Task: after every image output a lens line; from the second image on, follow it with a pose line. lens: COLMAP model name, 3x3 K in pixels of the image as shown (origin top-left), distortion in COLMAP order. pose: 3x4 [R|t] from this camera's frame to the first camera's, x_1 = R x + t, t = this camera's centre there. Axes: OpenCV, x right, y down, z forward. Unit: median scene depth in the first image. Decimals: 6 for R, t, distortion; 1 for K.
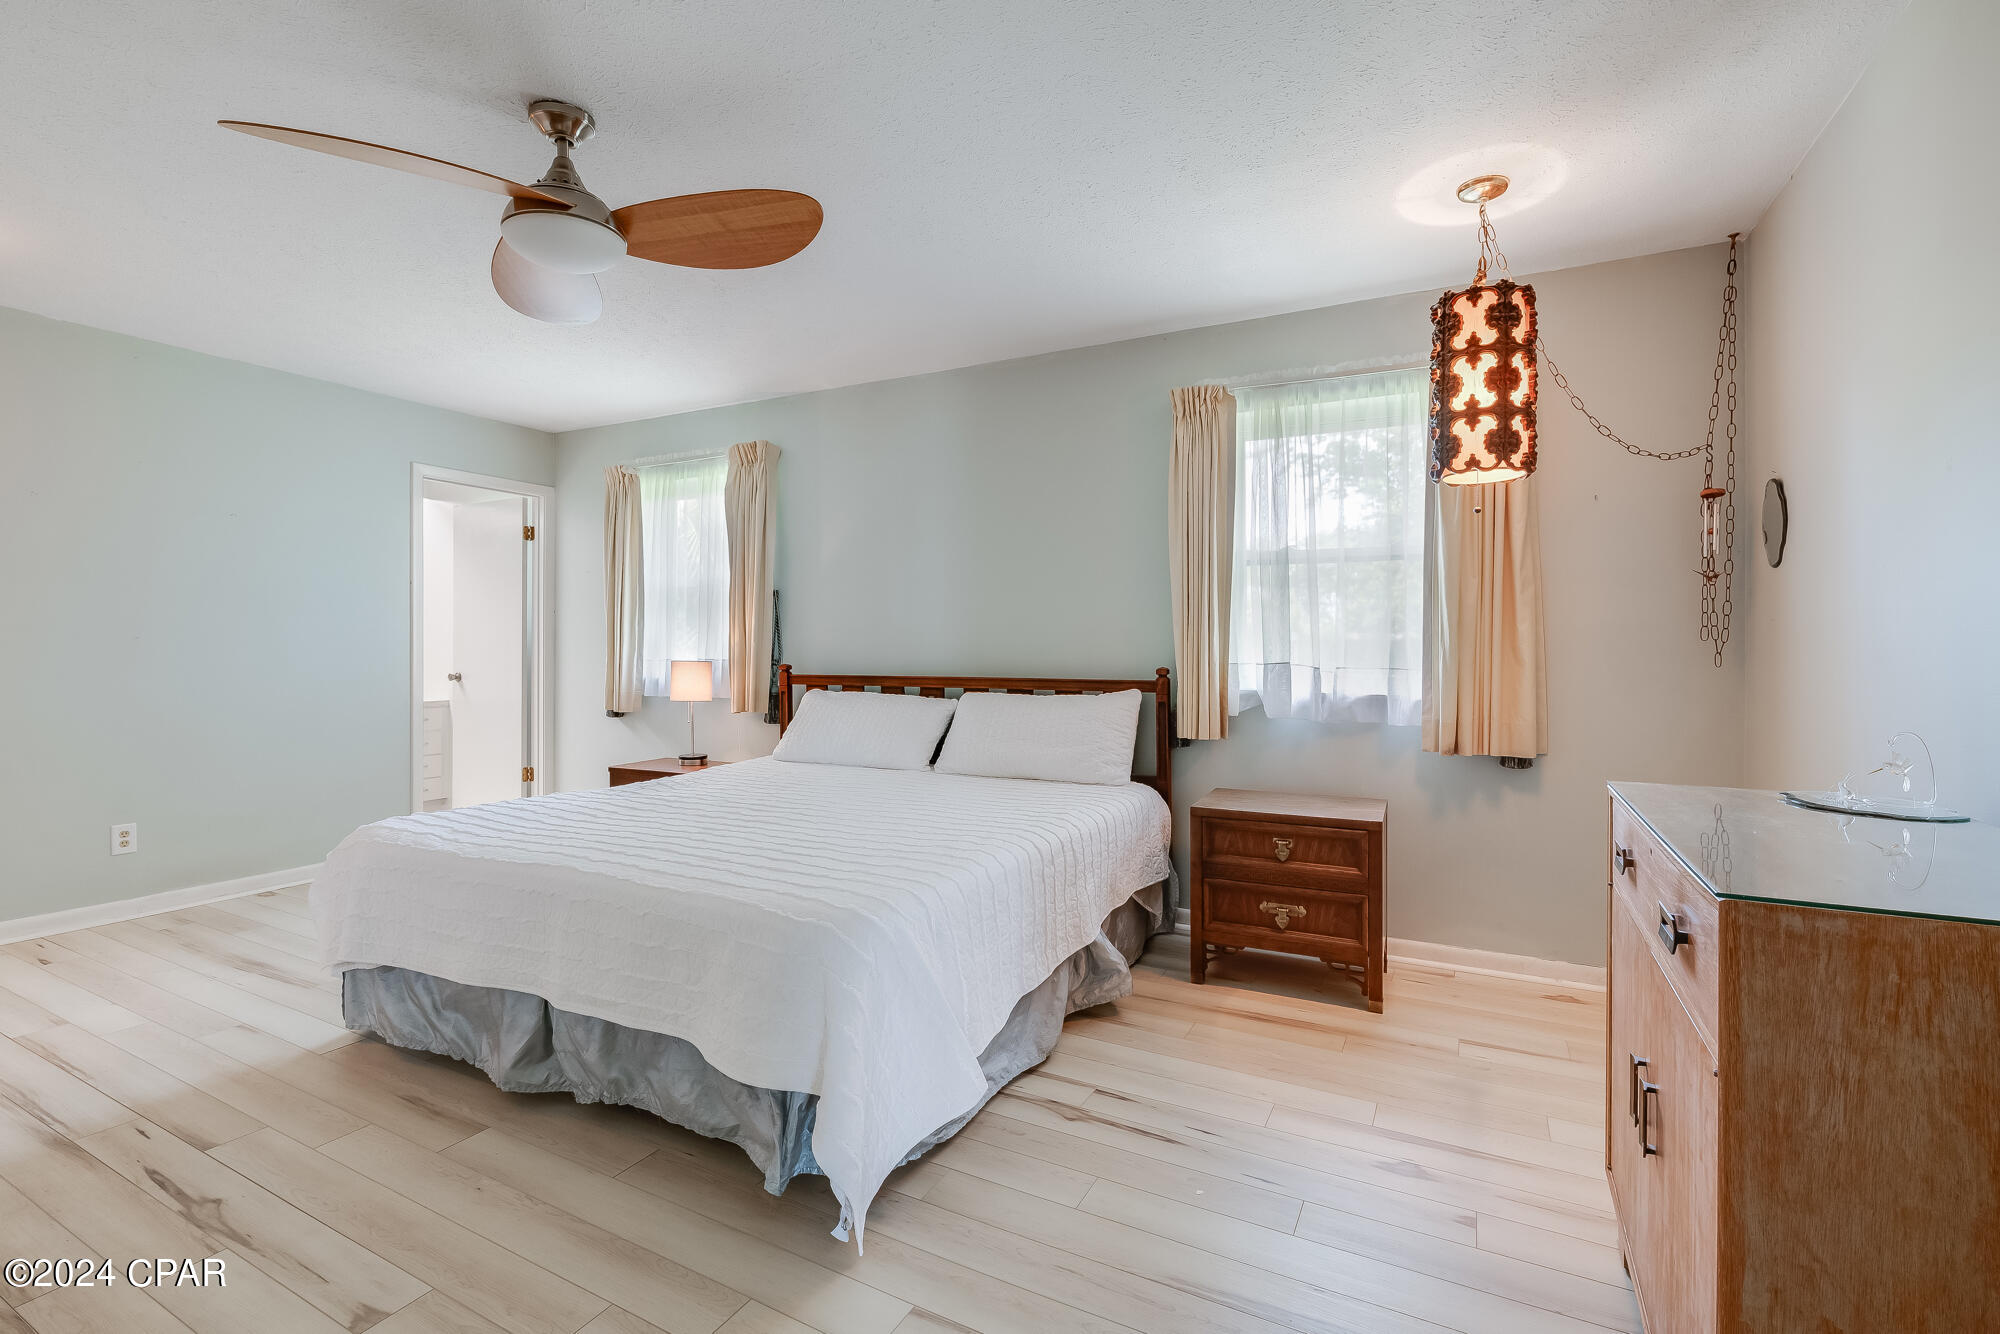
lens RADIAL K [[888.3, 0, 1009.1], [0, 888.3, 647.0], [0, 0, 1]] dist [-0.005433, -0.000689]
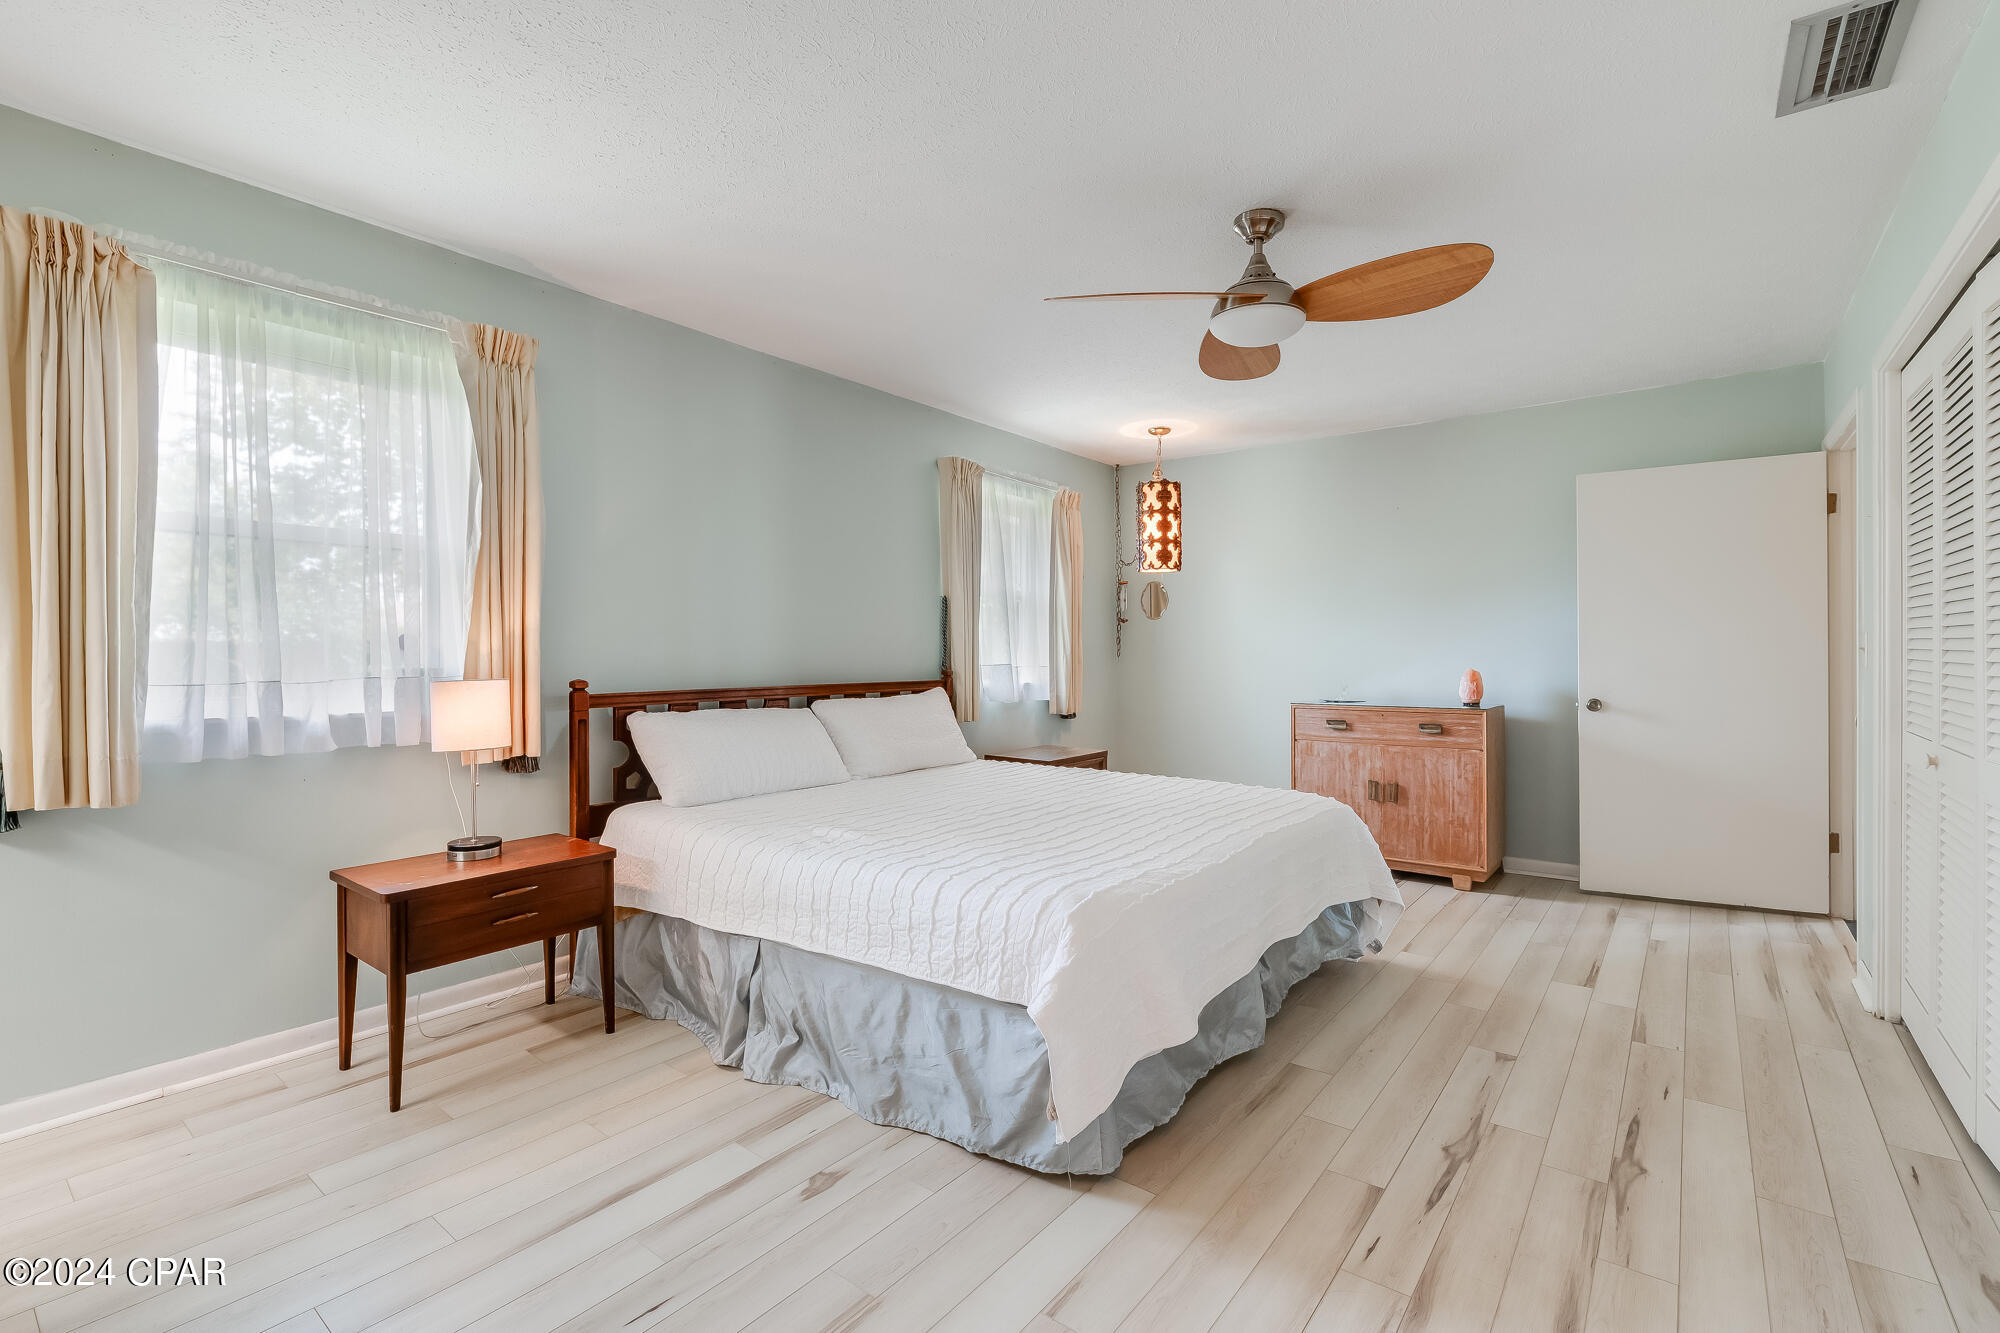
lens RADIAL K [[888.3, 0, 1009.1], [0, 888.3, 646.5], [0, 0, 1]] dist [-0.005433, -0.000689]
pose [[0.177426, 0.009420, 0.984089, -1.580484], [0.005925, 0.999926, -0.010640, 0.005260], [-0.984116, 0.007719, 0.177357, 1.008993]]
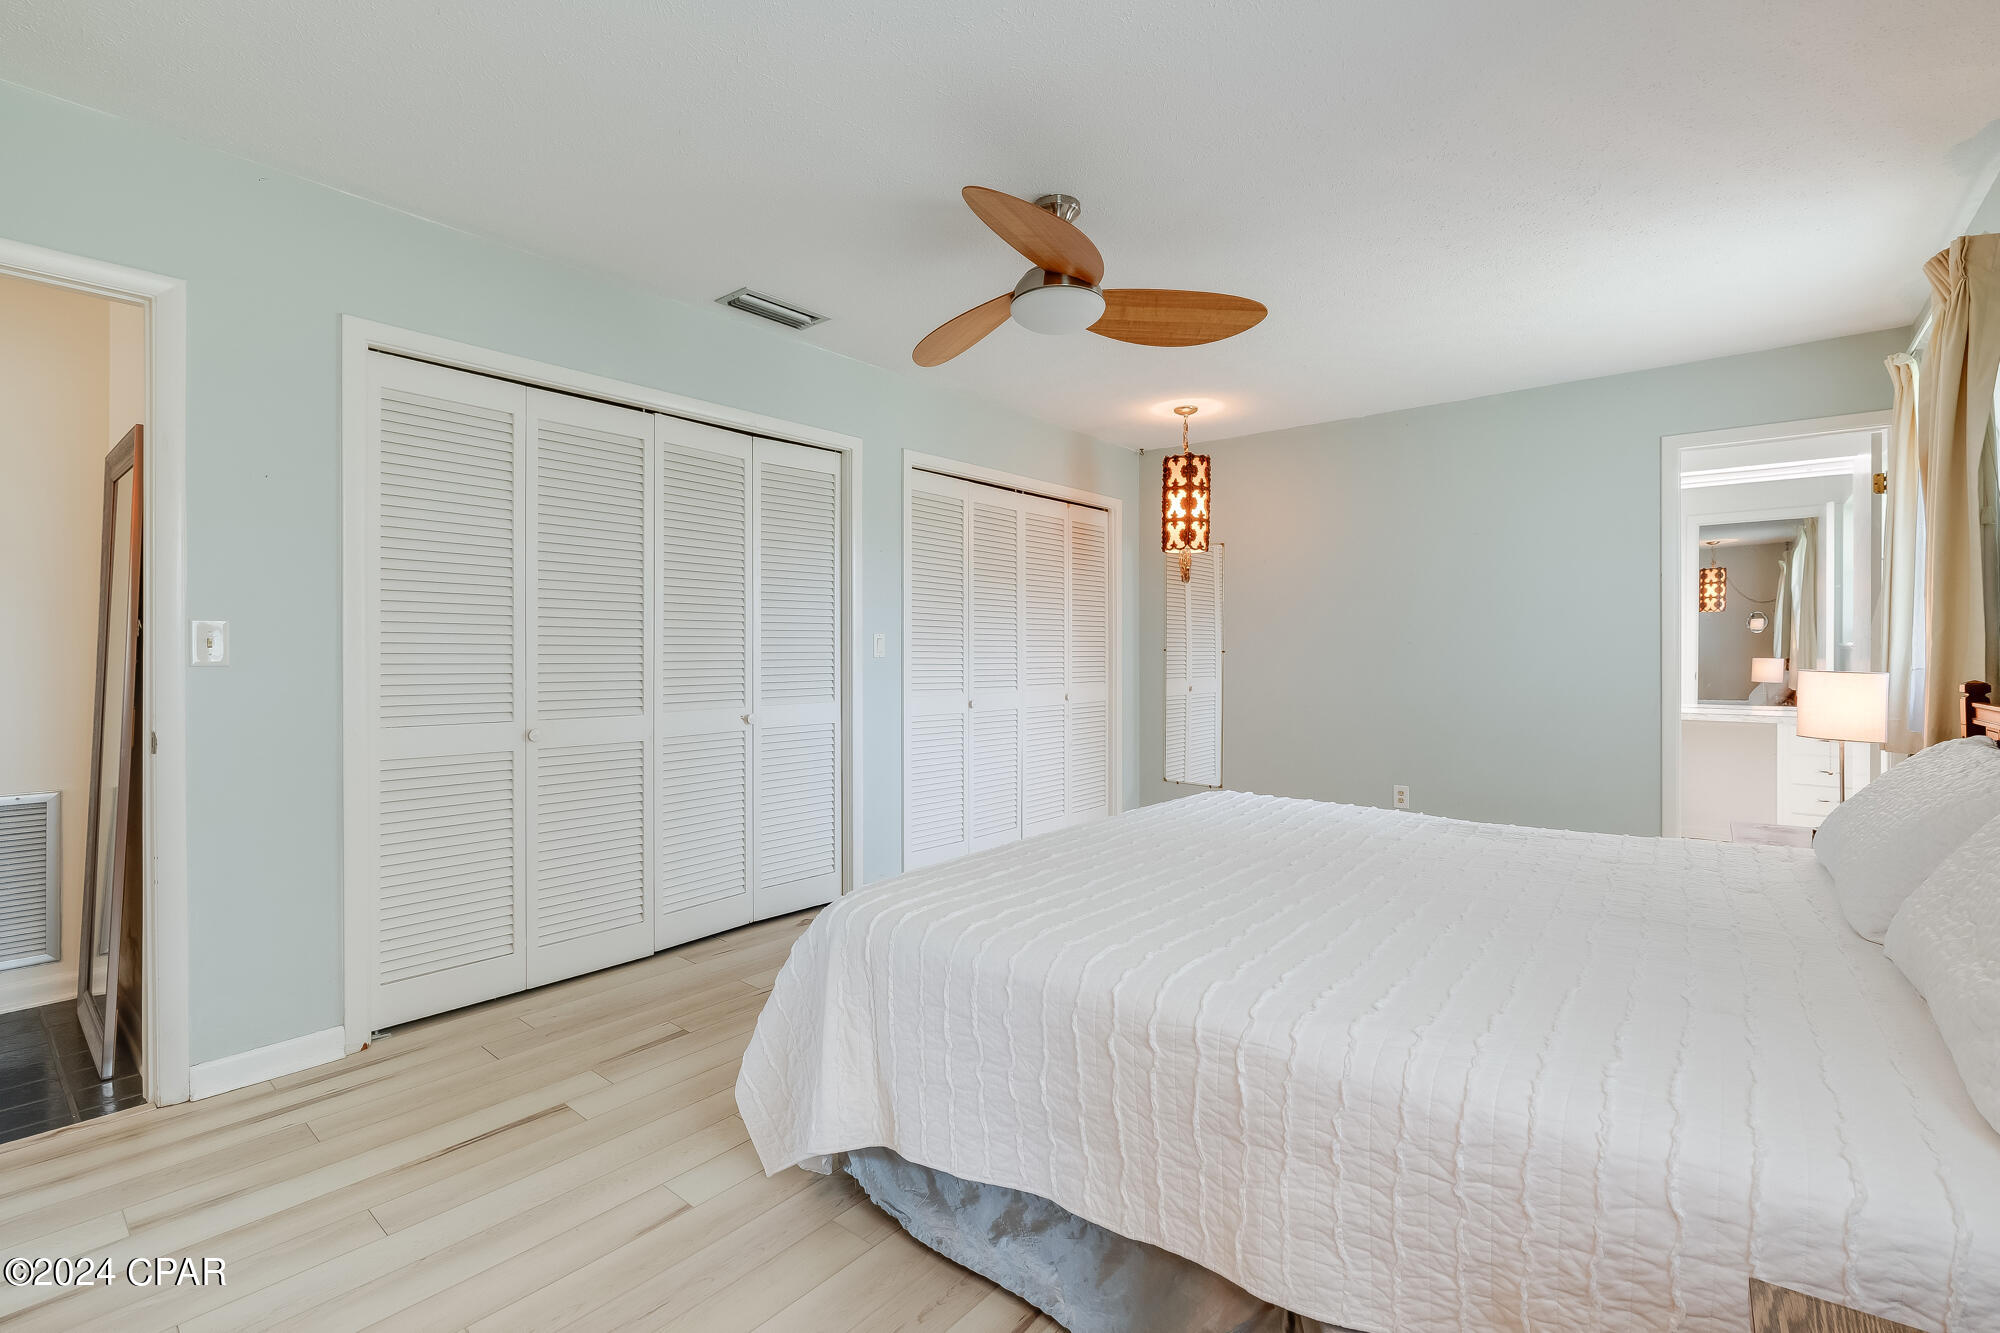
lens RADIAL K [[889.7, 0, 999.6], [0, 889.7, 654.0], [0, 0, 1]] dist [0.001228, -0.000037]
pose [[-0.211703, 0.002166, -0.977332, 0.616695], [-0.004063, 0.999987, 0.003097, 0.007230], [0.977326, 0.004627, -0.211692, 1.060920]]
